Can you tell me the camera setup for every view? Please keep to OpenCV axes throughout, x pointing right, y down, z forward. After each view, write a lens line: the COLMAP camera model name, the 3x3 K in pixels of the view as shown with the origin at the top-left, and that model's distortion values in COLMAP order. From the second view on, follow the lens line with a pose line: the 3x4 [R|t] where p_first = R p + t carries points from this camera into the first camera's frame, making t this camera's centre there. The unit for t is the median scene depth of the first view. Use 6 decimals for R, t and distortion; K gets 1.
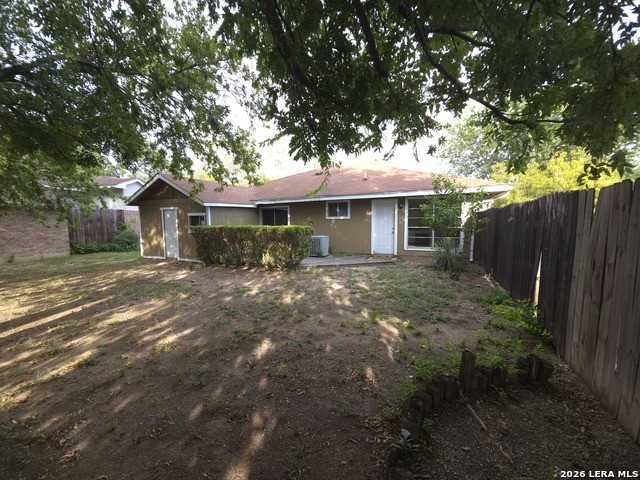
lens RADIAL K [[256.1, 0, 316.7], [0, 256.1, 245.0], [0, 0, 1]] dist [-0.002262, -0.000699]
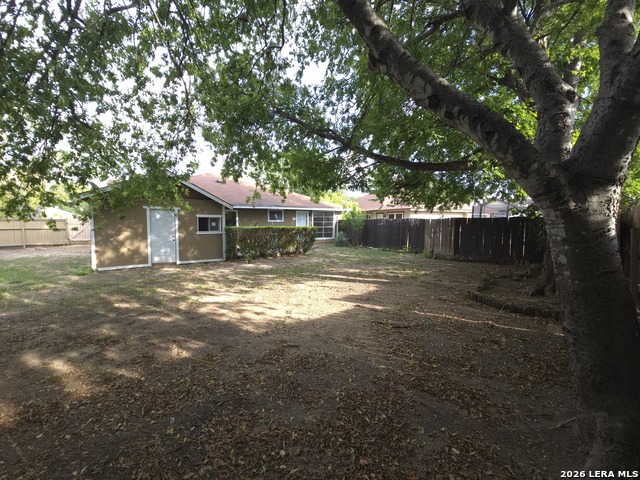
lens RADIAL K [[256.1, 0, 316.7], [0, 256.1, 245.0], [0, 0, 1]] dist [-0.002262, -0.000699]
pose [[0.484100, -0.069469, 0.872251, -1.102591], [0.069911, 0.996727, 0.040582, -0.012879], [-0.872216, 0.041334, 0.487372, 0.085568]]
